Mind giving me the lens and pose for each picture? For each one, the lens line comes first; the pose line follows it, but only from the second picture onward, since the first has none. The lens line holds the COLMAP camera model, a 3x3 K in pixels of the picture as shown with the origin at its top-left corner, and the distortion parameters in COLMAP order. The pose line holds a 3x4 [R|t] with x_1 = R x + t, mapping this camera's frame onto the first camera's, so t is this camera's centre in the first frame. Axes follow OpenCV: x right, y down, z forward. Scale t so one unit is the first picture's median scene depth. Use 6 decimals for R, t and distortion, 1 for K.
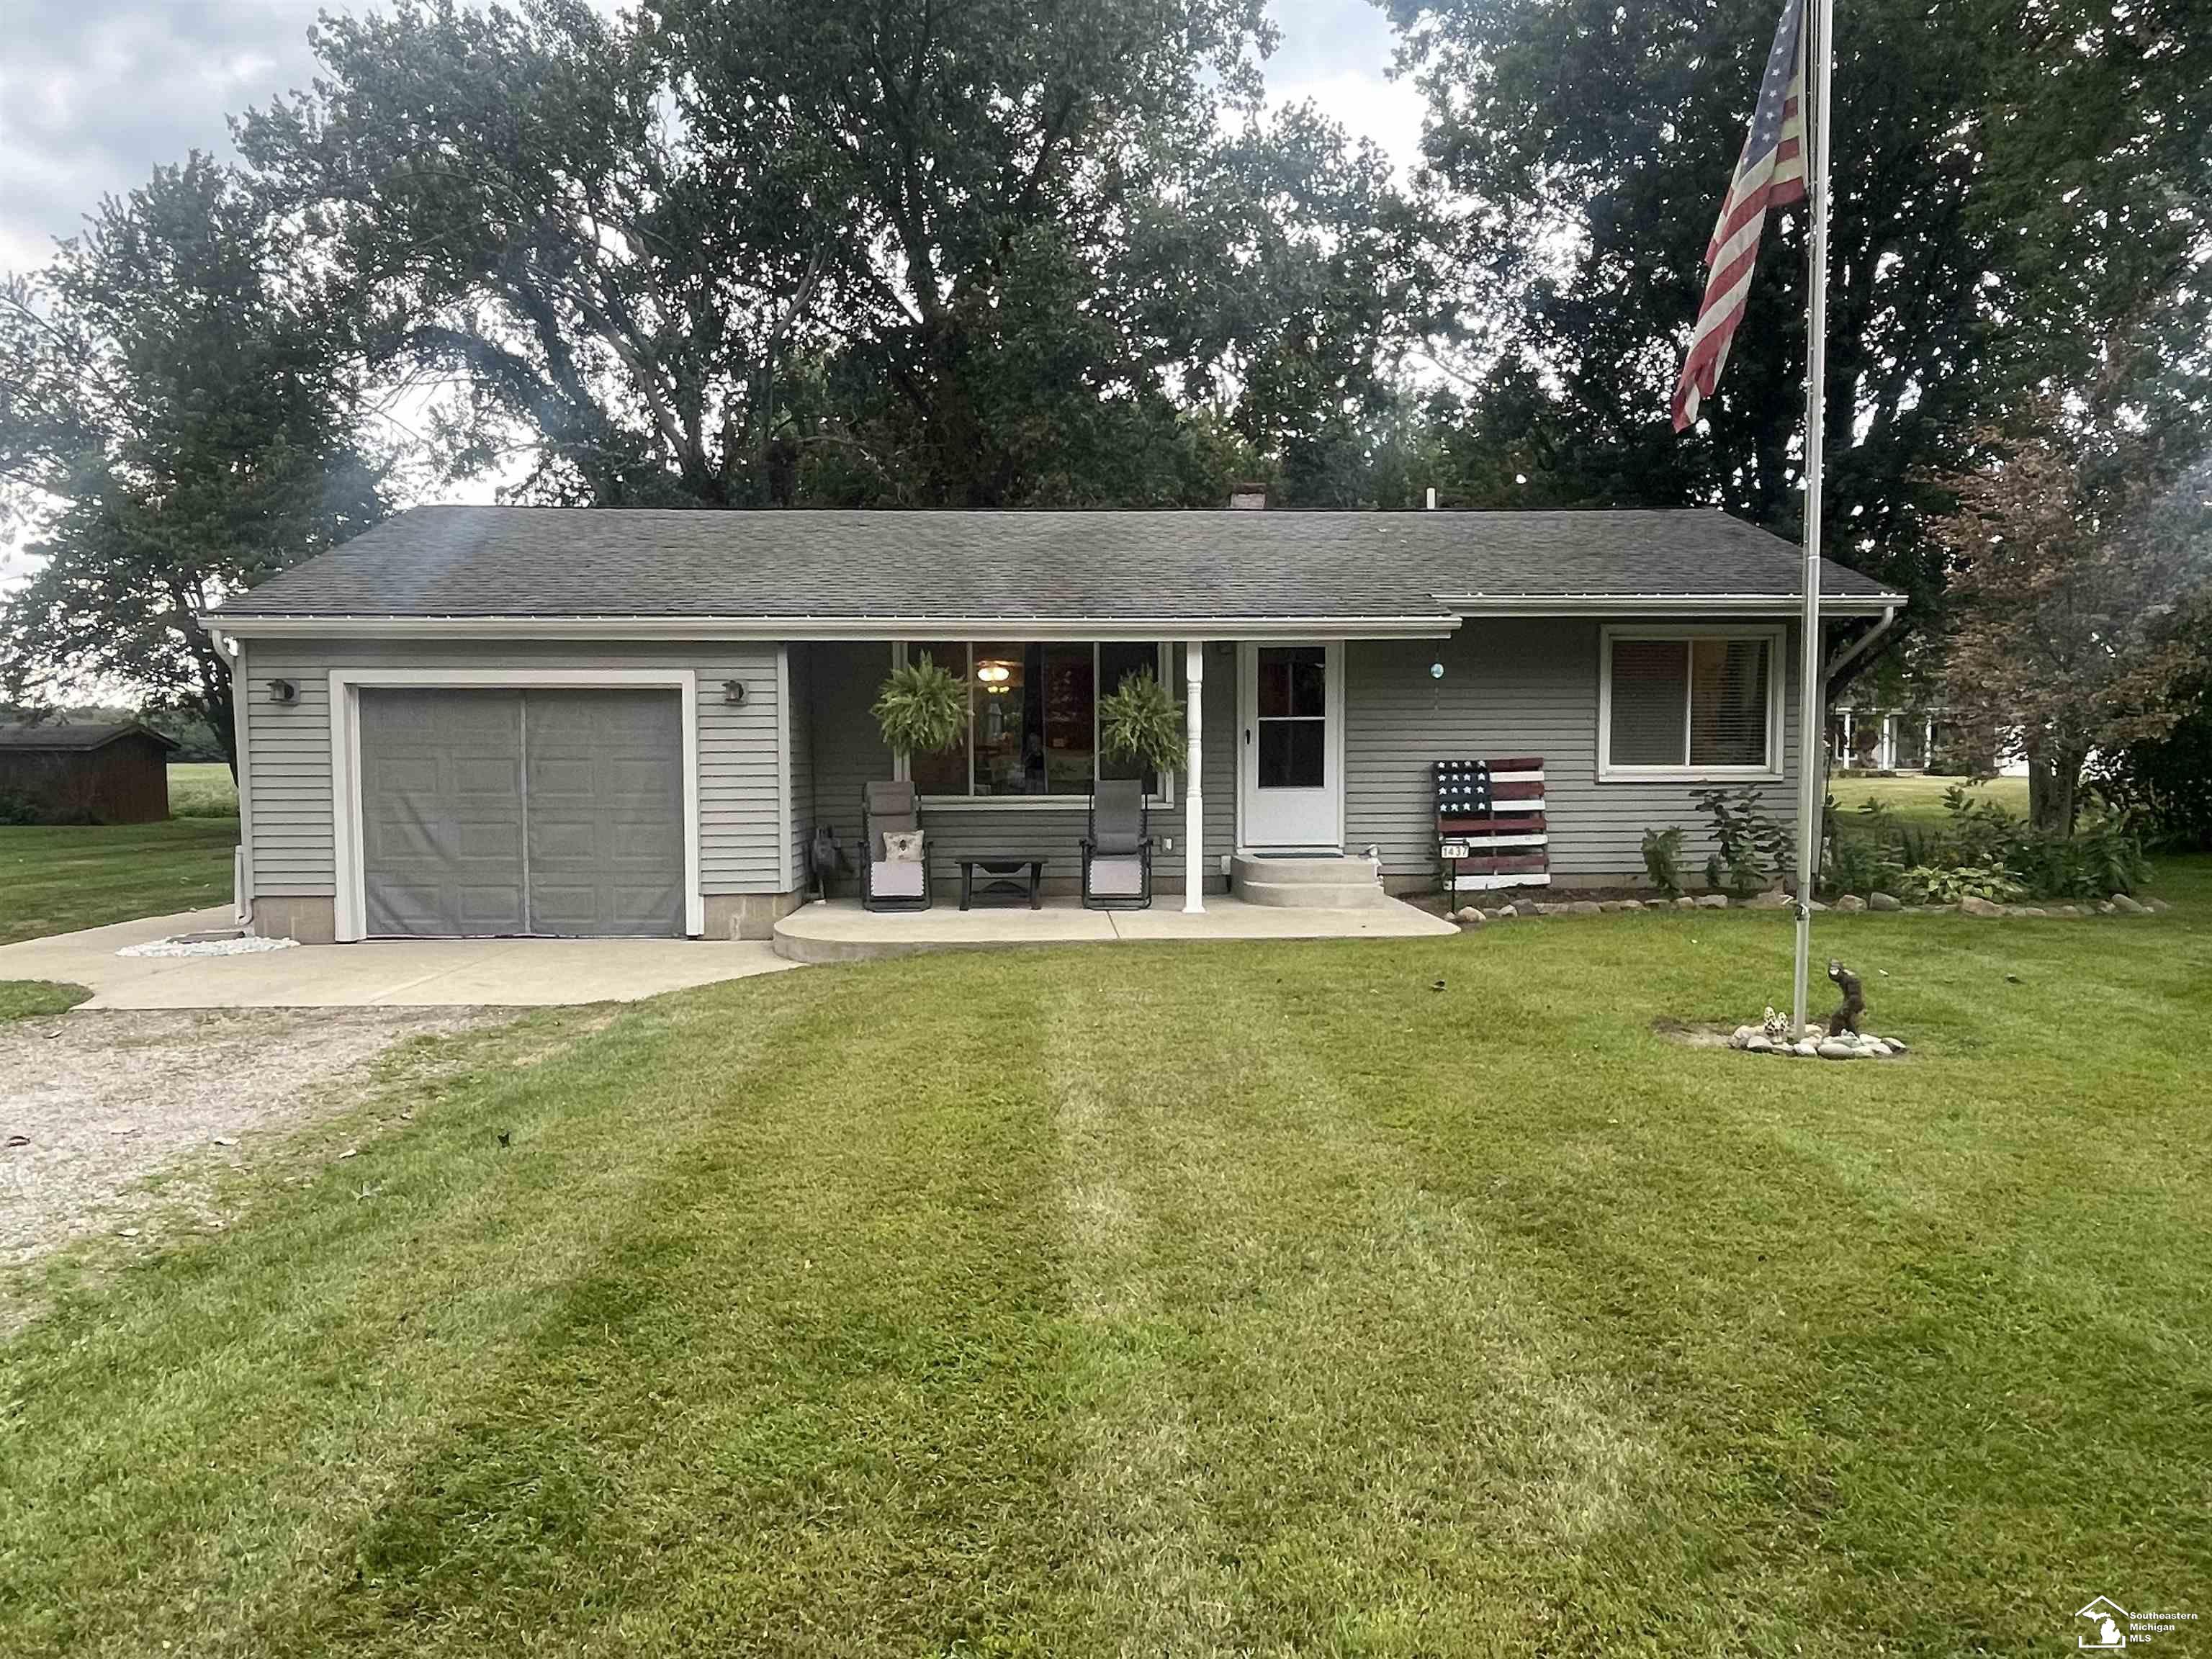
lens RADIAL K [[1483.0, 0, 1105.2], [0, 1483.0, 835.8], [0, 0, 1]] dist [-0.002240, -0.001108]
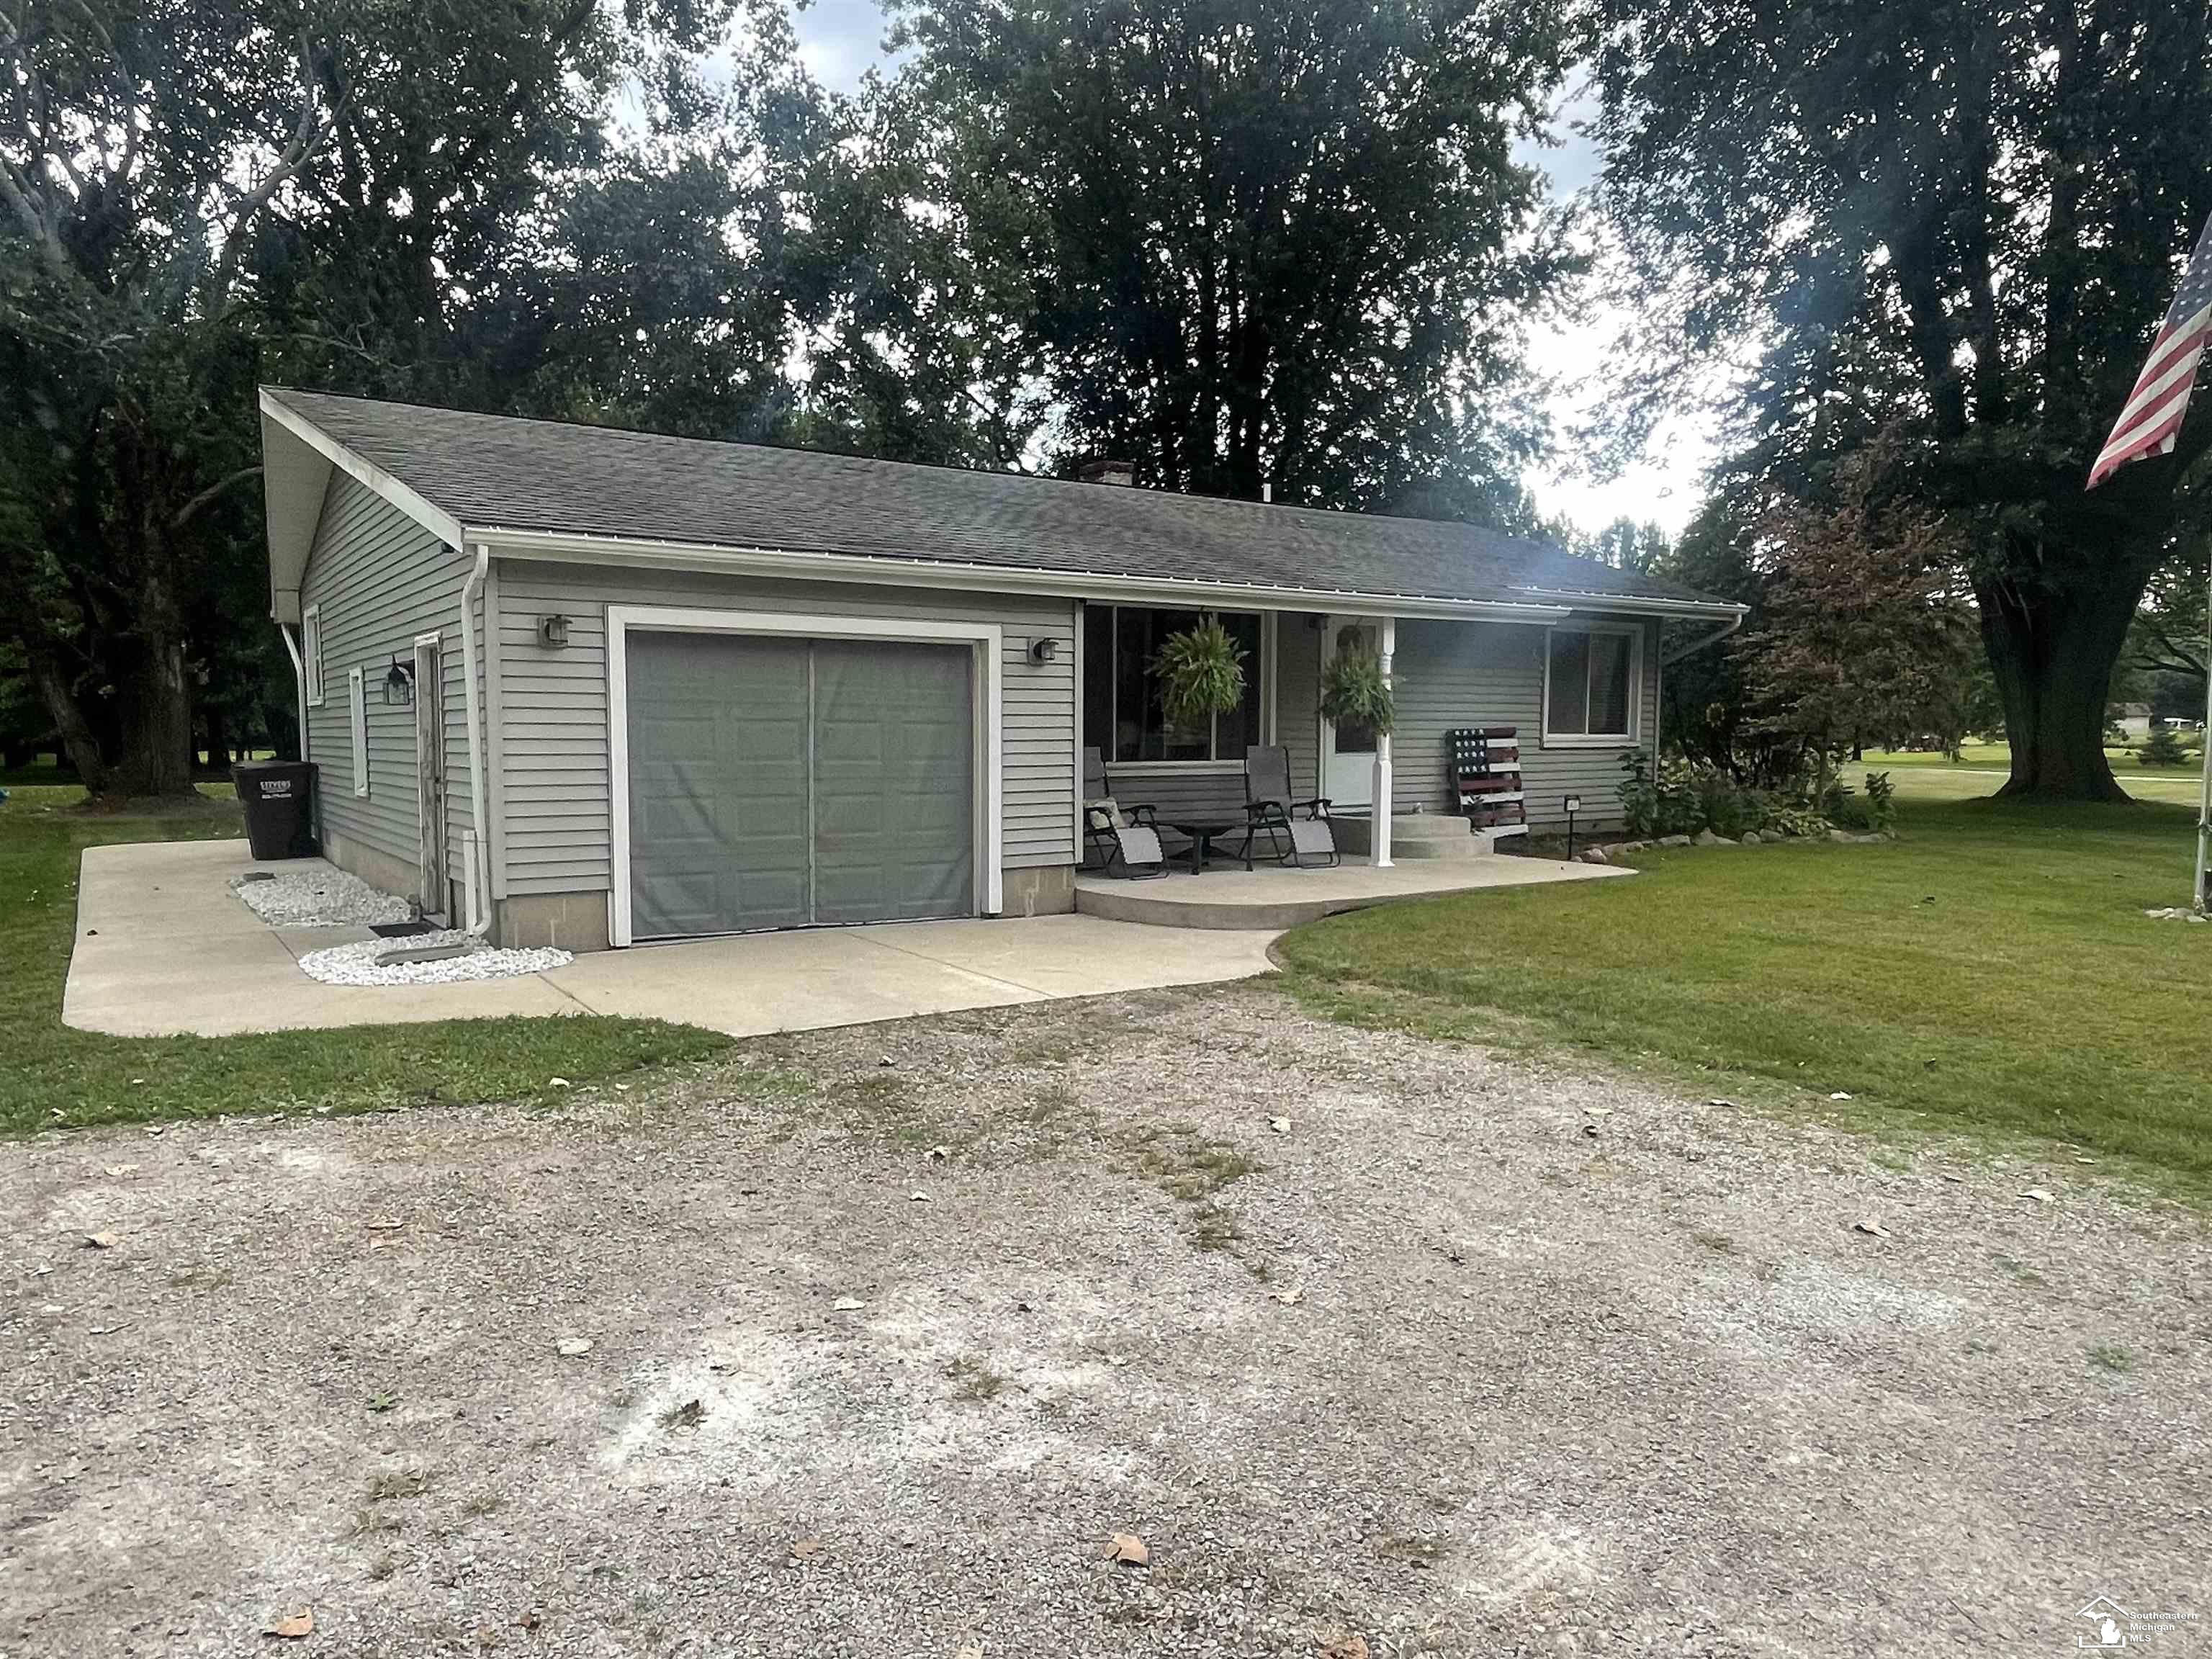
lens RADIAL K [[1483.0, 0, 1105.0], [0, 1483.0, 829.4], [0, 0, 1]] dist [-0.002240, -0.001108]
pose [[0.853986, -0.029284, 0.519472, -0.694326], [0.021434, 0.999547, 0.021111, -0.003143], [-0.519855, -0.006894, 0.854227, 0.177124]]
